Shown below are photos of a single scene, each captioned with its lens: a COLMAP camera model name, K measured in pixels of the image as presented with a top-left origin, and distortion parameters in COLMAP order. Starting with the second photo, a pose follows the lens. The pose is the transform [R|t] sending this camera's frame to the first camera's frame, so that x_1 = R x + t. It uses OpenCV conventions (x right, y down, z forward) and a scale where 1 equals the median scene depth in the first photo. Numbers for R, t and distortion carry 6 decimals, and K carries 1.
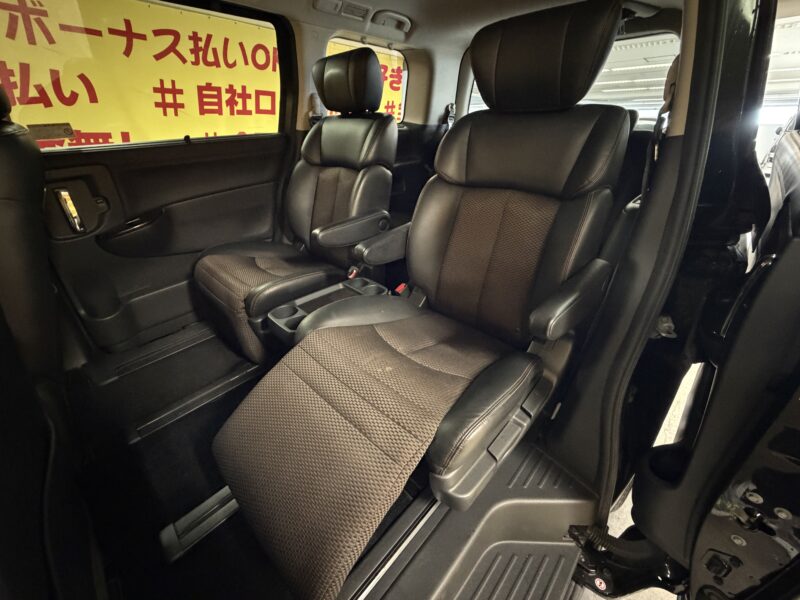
lens RADIAL K [[322.2, 0, 399.6], [0, 322.2, 301.5], [0, 0, 1]] dist [-0.005019, -0.000697]
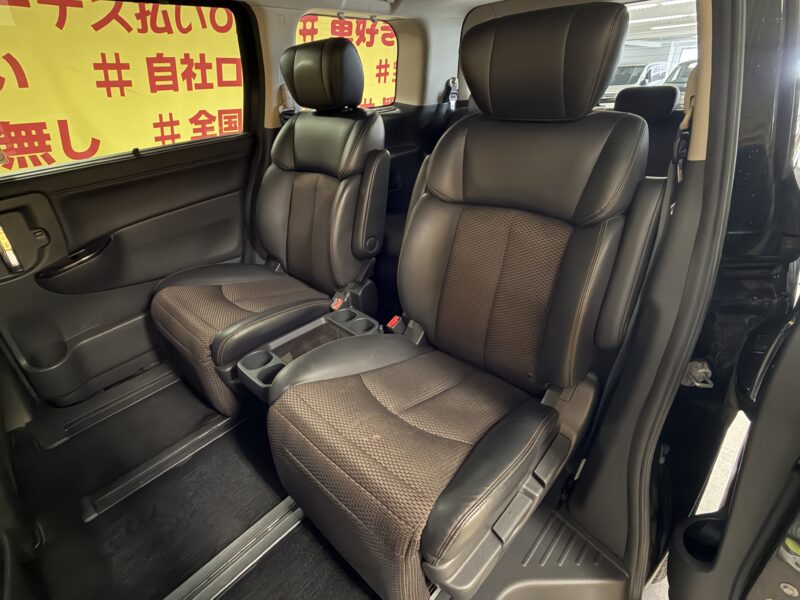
lens RADIAL K [[403.0, 0, 398.6], [0, 403.0, 301.3], [0, 0, 1]] dist [-0.005660, 0.000605]
pose [[0.999002, -0.039466, -0.020929, 0.036867], [0.039506, 0.999218, 0.001494, -0.087900], [0.020853, -0.002319, 0.999780, -0.046527]]
